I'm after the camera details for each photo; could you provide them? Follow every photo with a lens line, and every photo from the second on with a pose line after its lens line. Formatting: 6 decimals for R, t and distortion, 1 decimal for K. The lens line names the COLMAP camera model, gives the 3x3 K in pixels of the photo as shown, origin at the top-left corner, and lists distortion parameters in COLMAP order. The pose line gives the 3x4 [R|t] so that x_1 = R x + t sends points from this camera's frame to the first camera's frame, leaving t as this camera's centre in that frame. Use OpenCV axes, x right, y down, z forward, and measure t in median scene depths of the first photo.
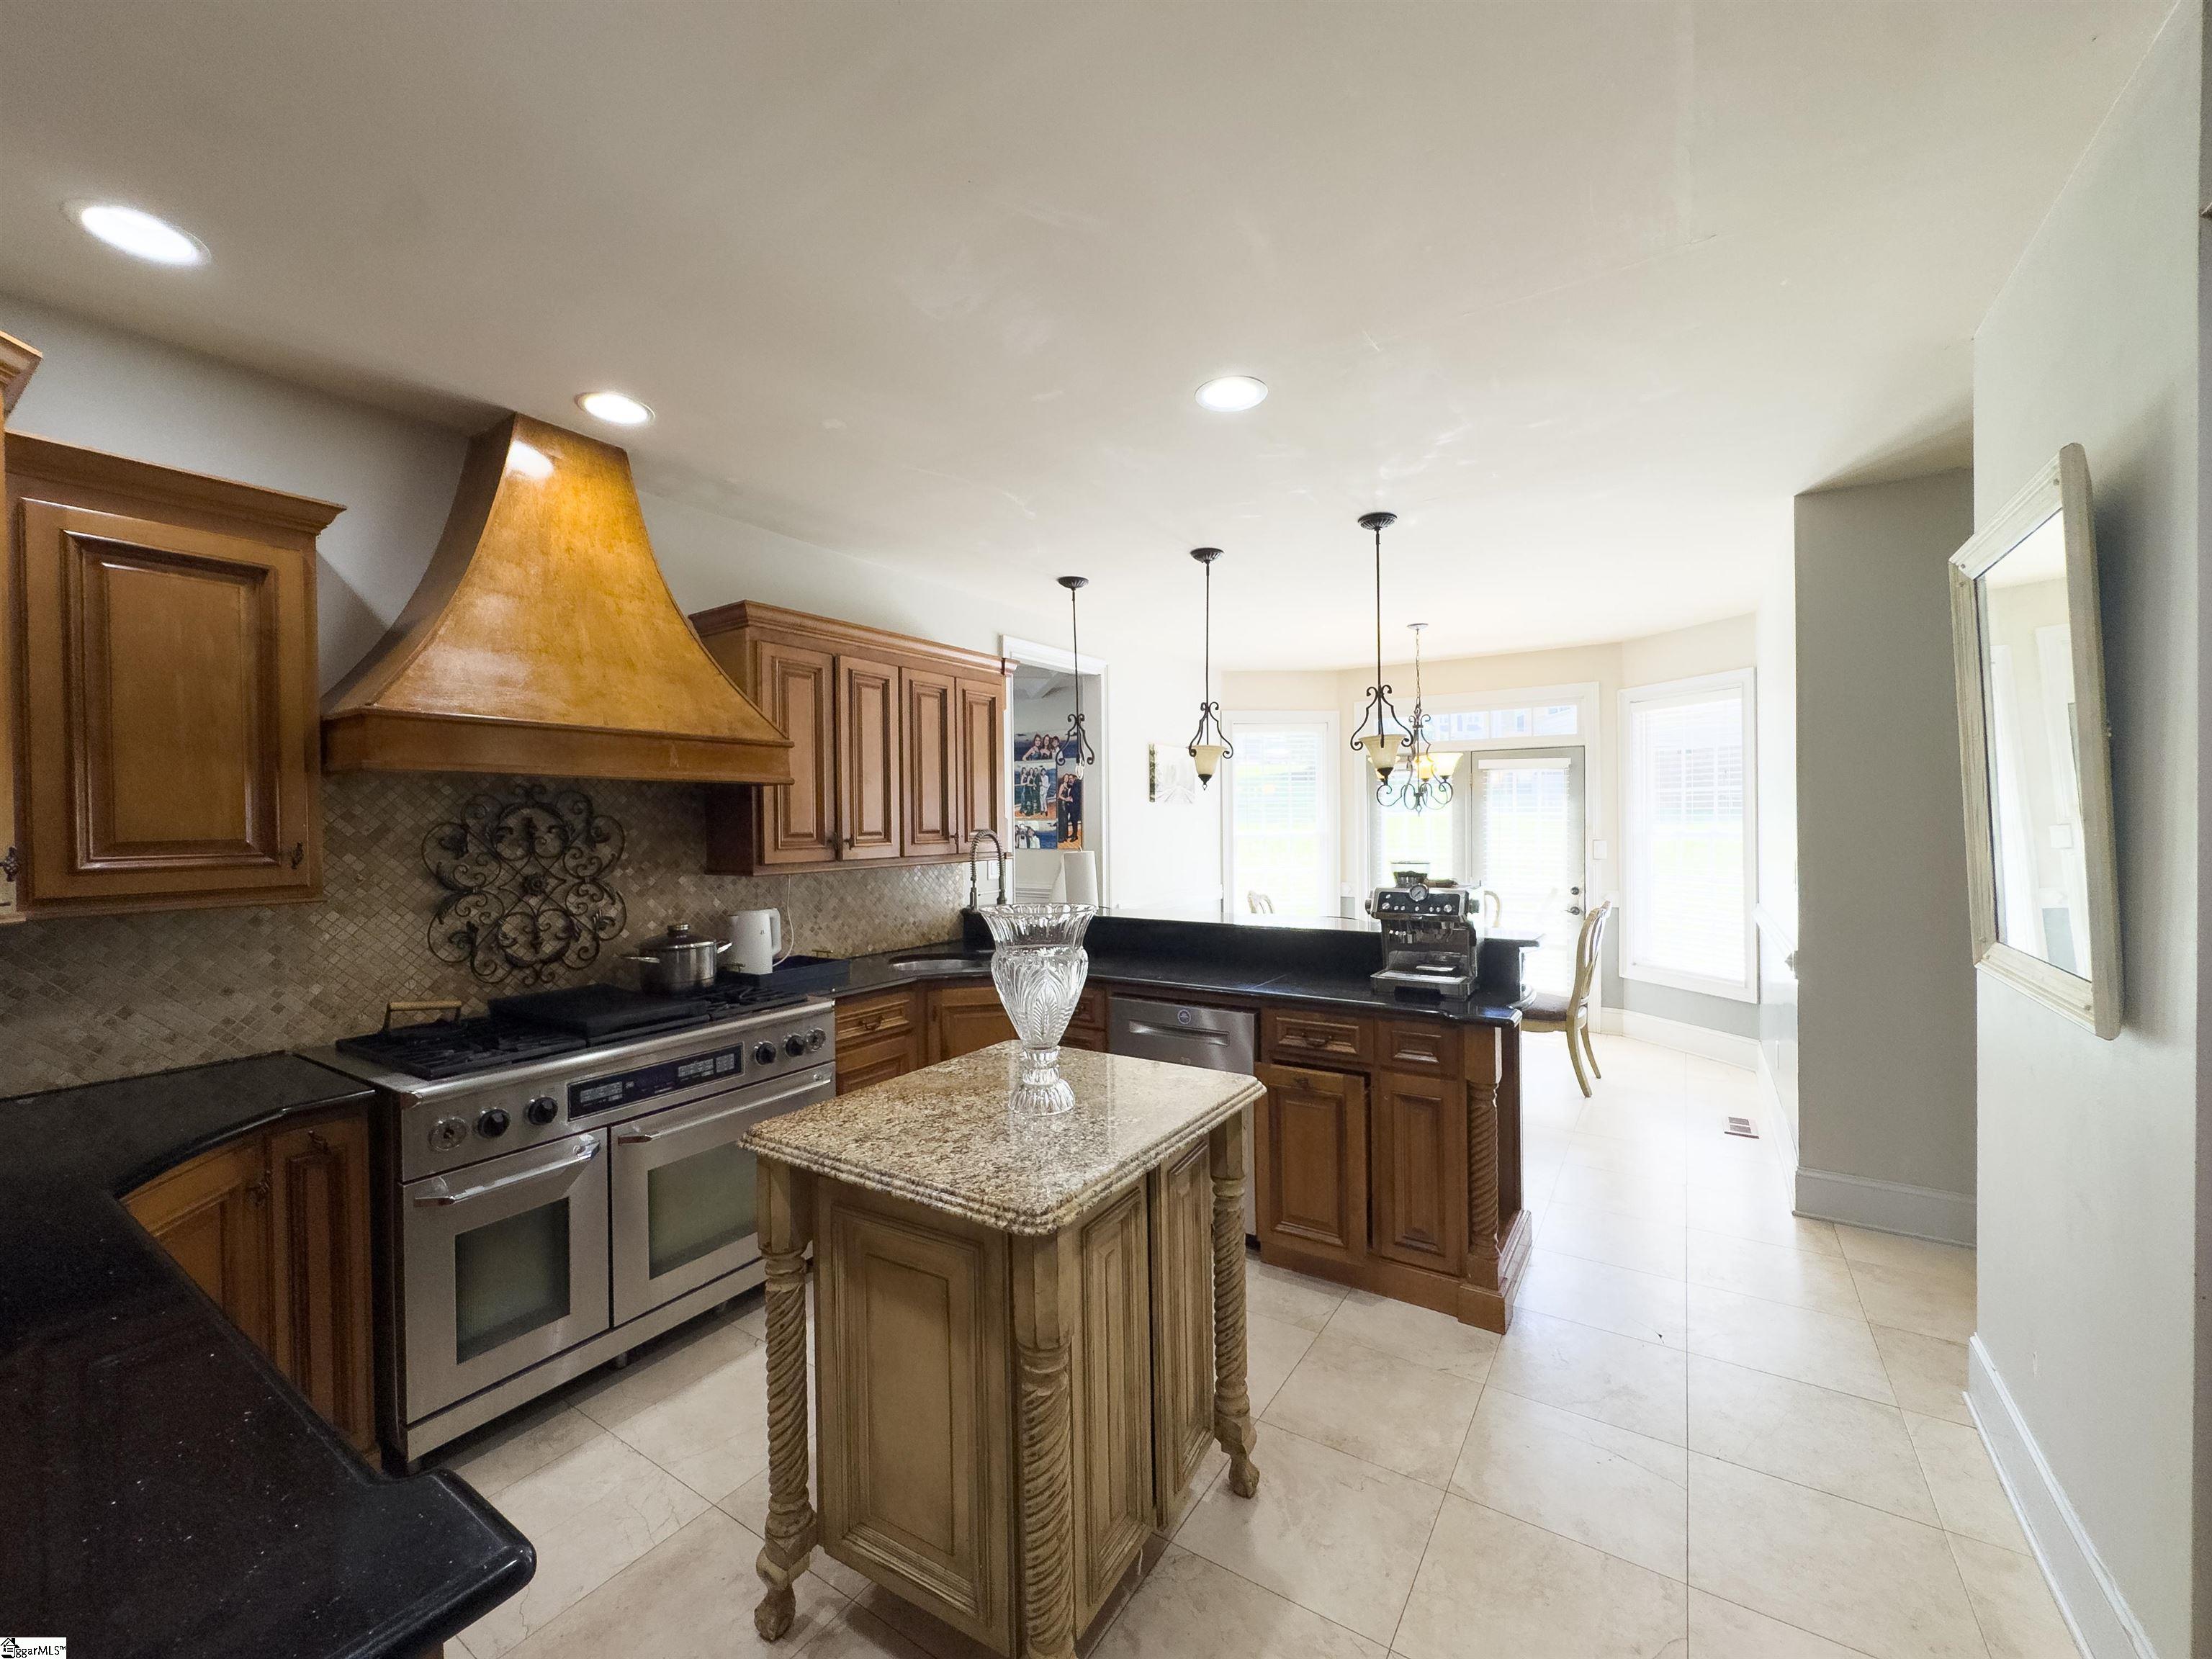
lens RADIAL K [[886.0, 0, 1104.4], [0, 886.0, 827.1], [0, 0, 1]] dist [-0.002439, -0.000066]
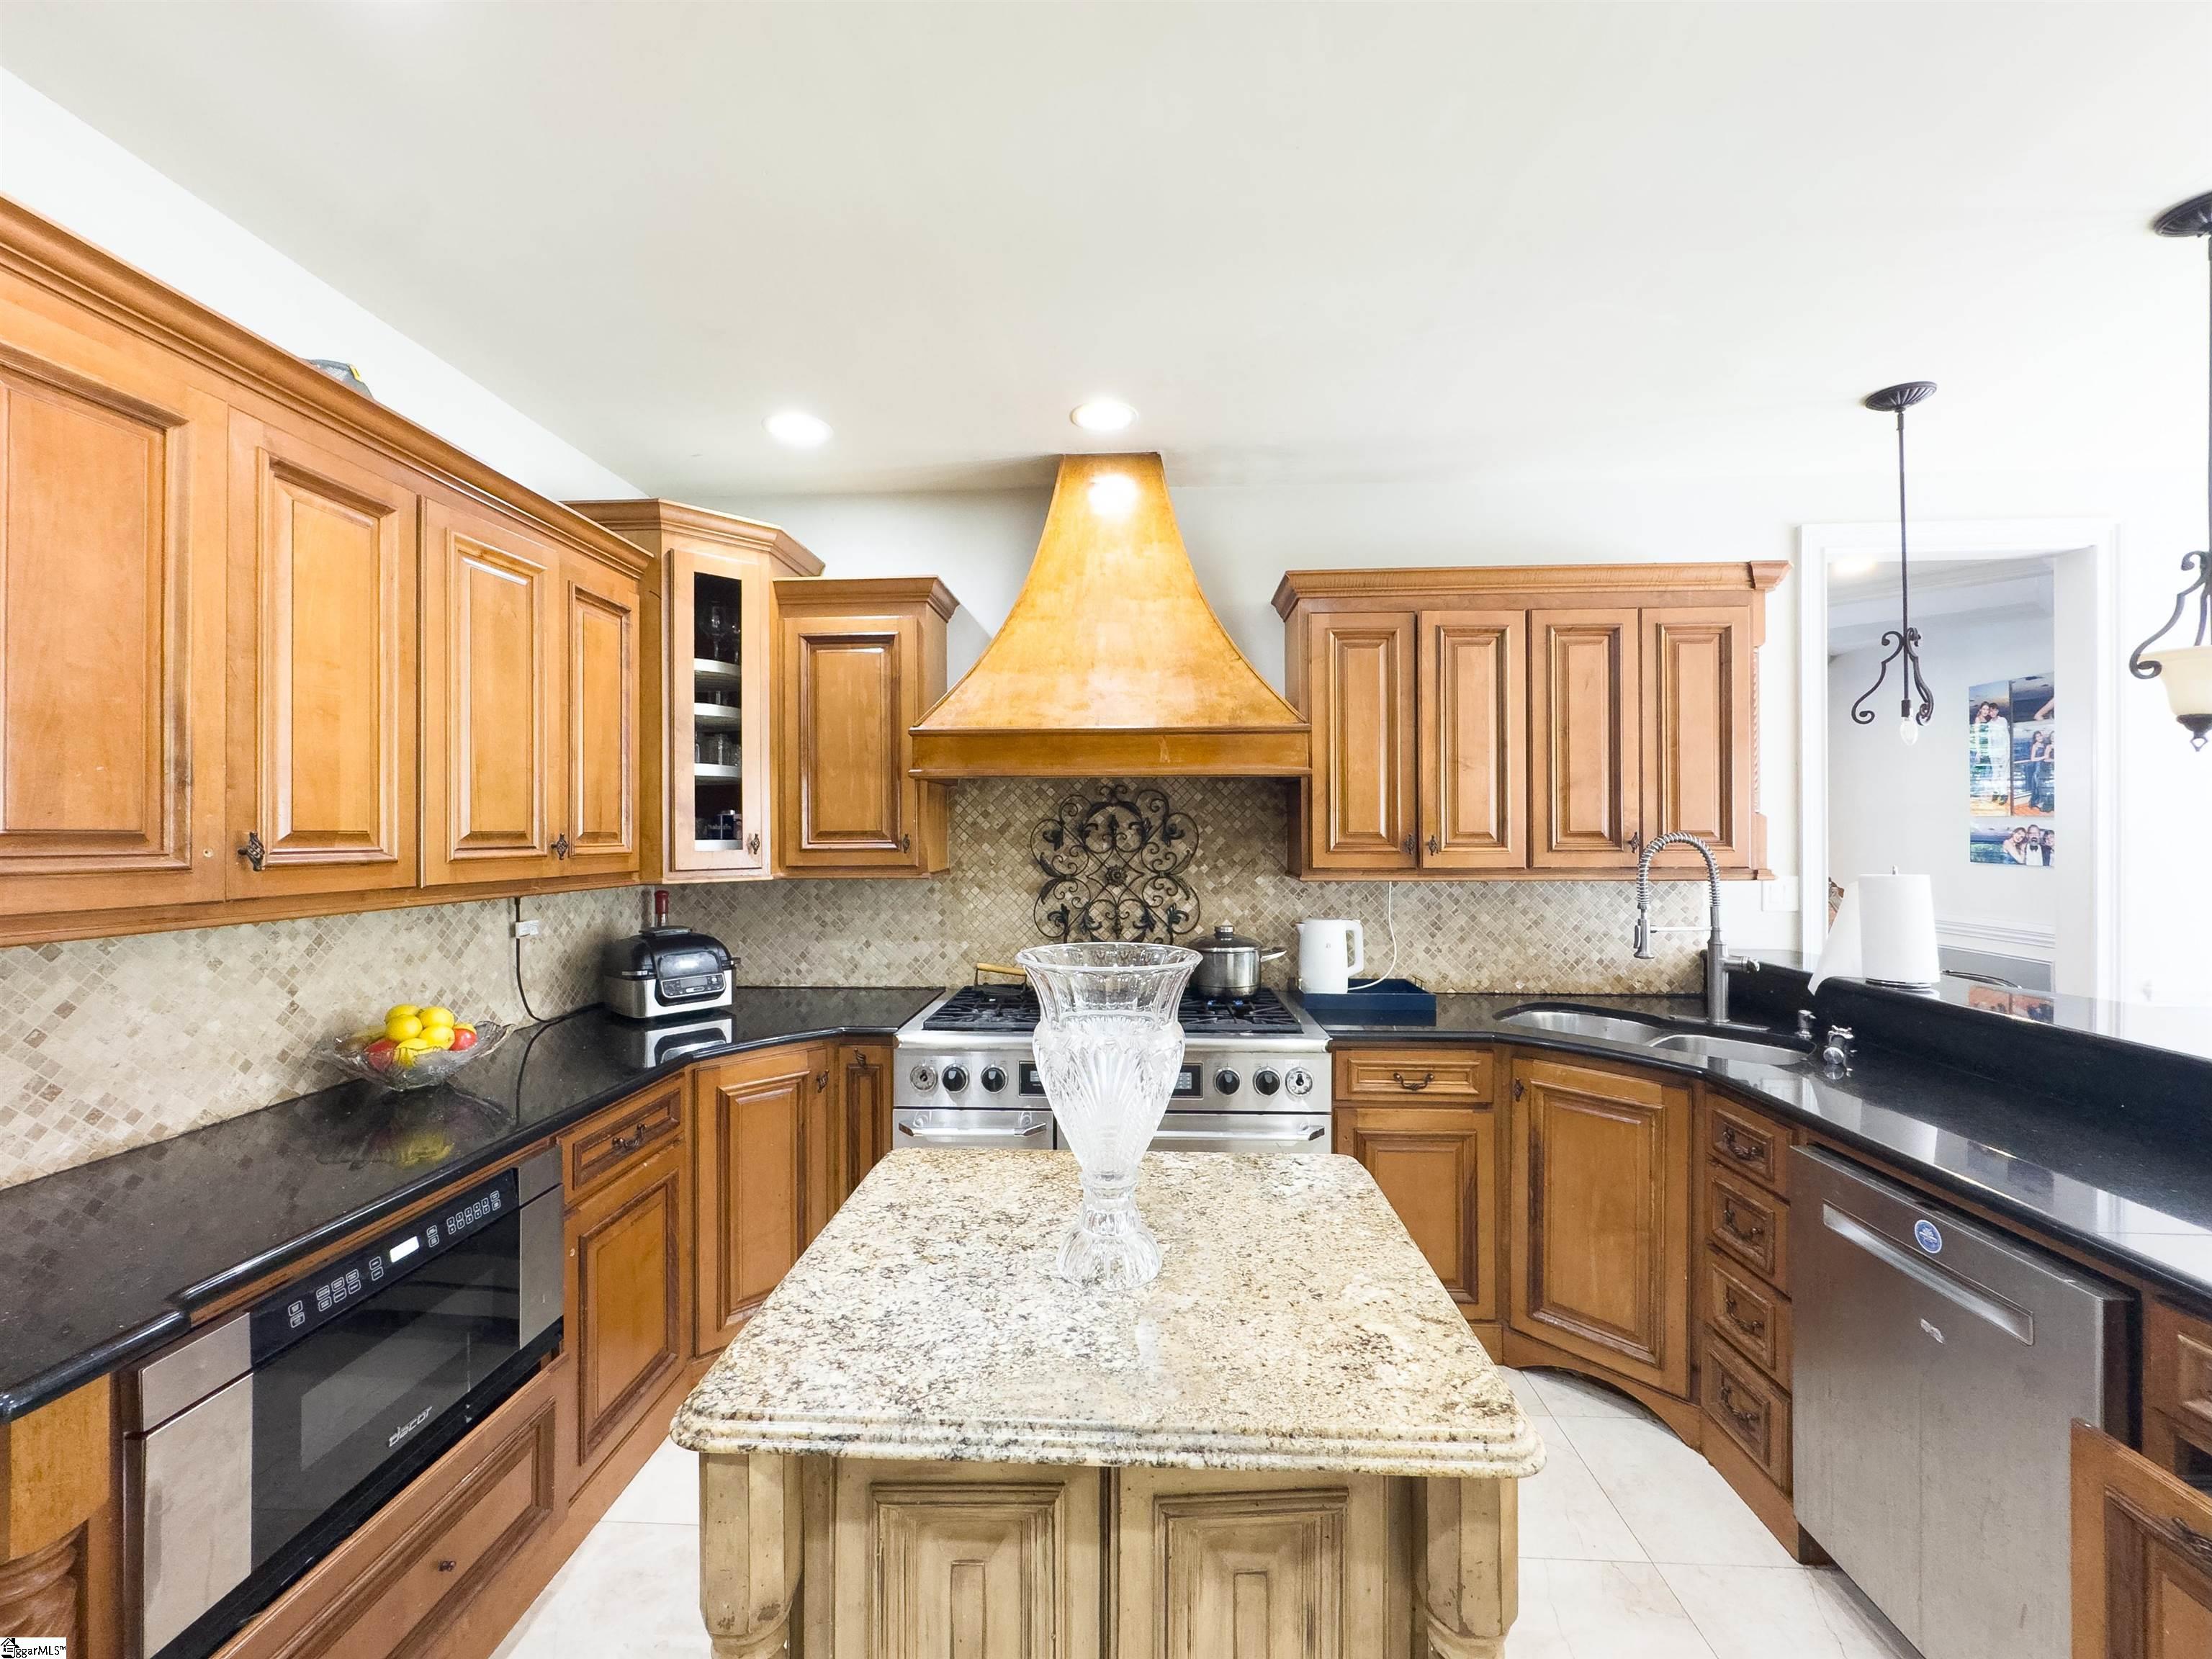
lens RADIAL K [[886.0, 0, 1104.4], [0, 886.0, 827.1], [0, 0, 1]] dist [-0.002439, -0.000066]
pose [[0.509978, 0.009339, -0.860137, 0.294337], [-0.008368, 0.999948, 0.005895, -0.001910], [0.860147, 0.004192, 0.510029, 0.421334]]
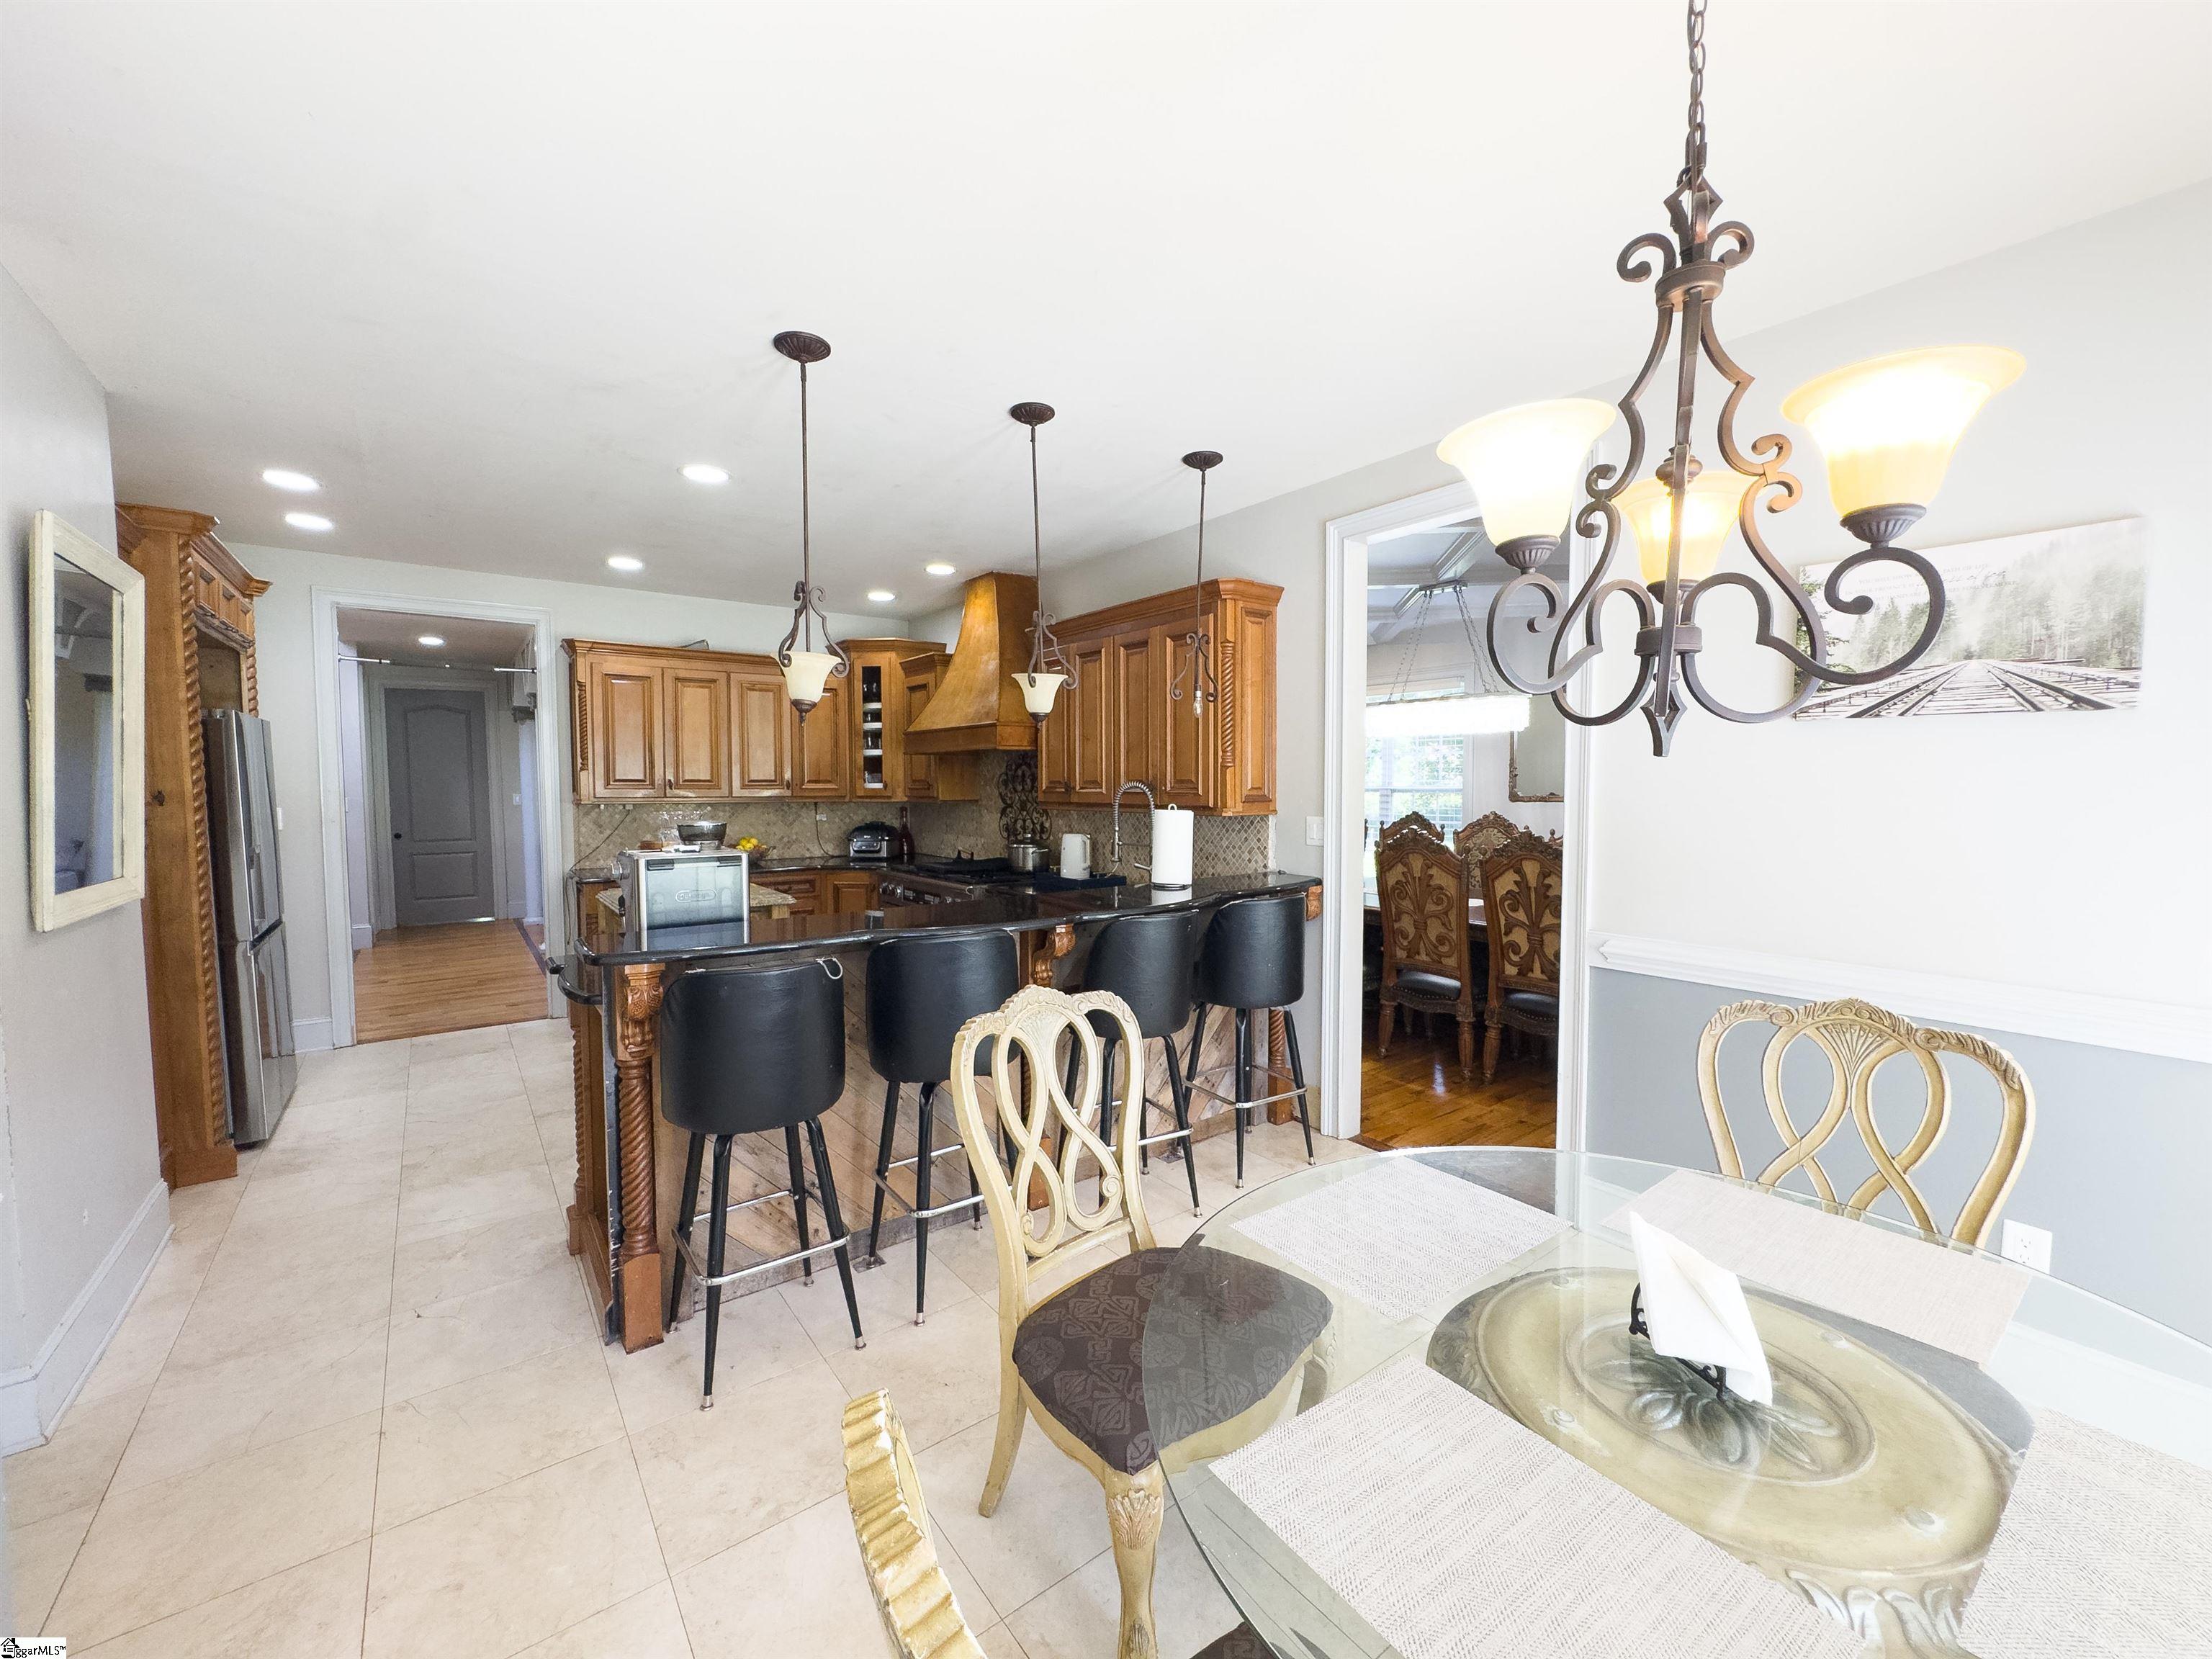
lens RADIAL K [[886.0, 0, 1104.4], [0, 886.0, 827.1], [0, 0, 1]] dist [-0.002439, -0.000066]
pose [[-0.334470, 0.066410, -0.940063, 1.111524], [0.001510, 0.997550, 0.069934, -0.021898], [0.942405, 0.021972, -0.333751, 1.798344]]
